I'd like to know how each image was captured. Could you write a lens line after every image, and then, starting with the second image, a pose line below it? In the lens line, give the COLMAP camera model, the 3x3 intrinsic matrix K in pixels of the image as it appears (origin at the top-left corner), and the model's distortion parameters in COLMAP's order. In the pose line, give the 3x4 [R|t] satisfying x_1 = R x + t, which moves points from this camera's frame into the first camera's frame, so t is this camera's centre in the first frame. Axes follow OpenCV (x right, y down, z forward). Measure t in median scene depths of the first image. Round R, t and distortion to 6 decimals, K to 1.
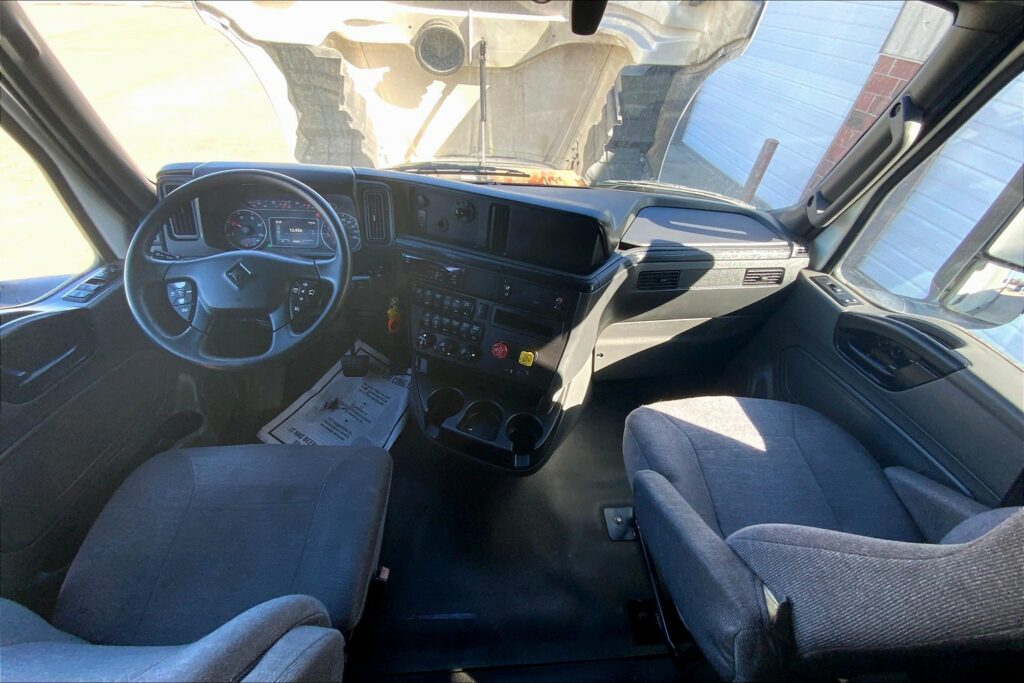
lens RADIAL K [[406.2, 0, 519.6], [0, 406.2, 338.7], [0, 0, 1]] dist [0.003054, -0.000778]
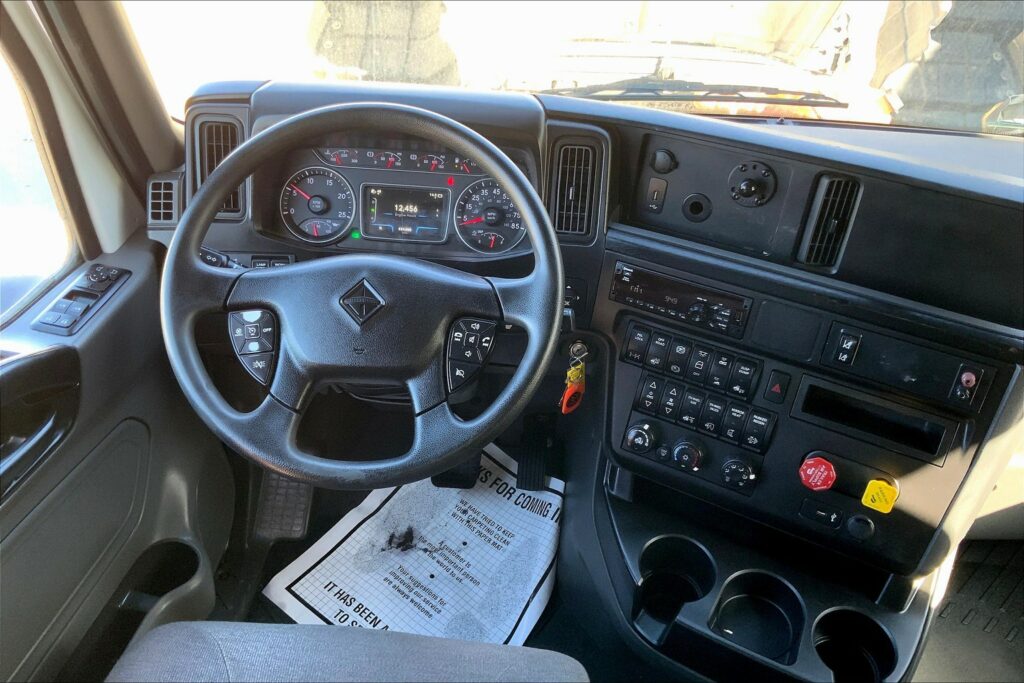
lens RADIAL K [[827.4, 0, 511.9], [0, 827.4, 338.5], [0, 0, 1]] dist [0.088697, -0.174221]
pose [[0.990125, 0.054730, -0.129059, -0.278473], [-0.062585, 0.996376, -0.057611, -0.048479], [0.125438, 0.065119, 0.989962, -0.028531]]
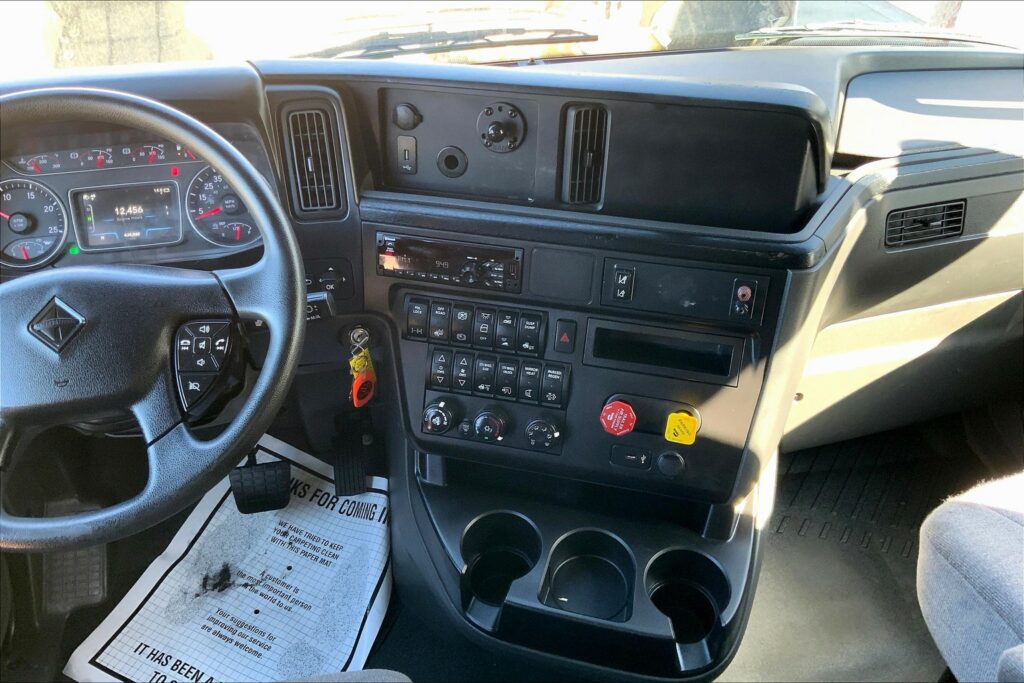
lens RADIAL K [[827.4, 0, 511.9], [0, 827.4, 338.2], [0, 0, 1]] dist [0.088697, -0.174221]
pose [[0.991653, -0.123530, 0.036952, -0.185359], [0.124921, 0.991438, -0.038032, -0.037978], [-0.031937, 0.042331, 0.998593, 0.064244]]
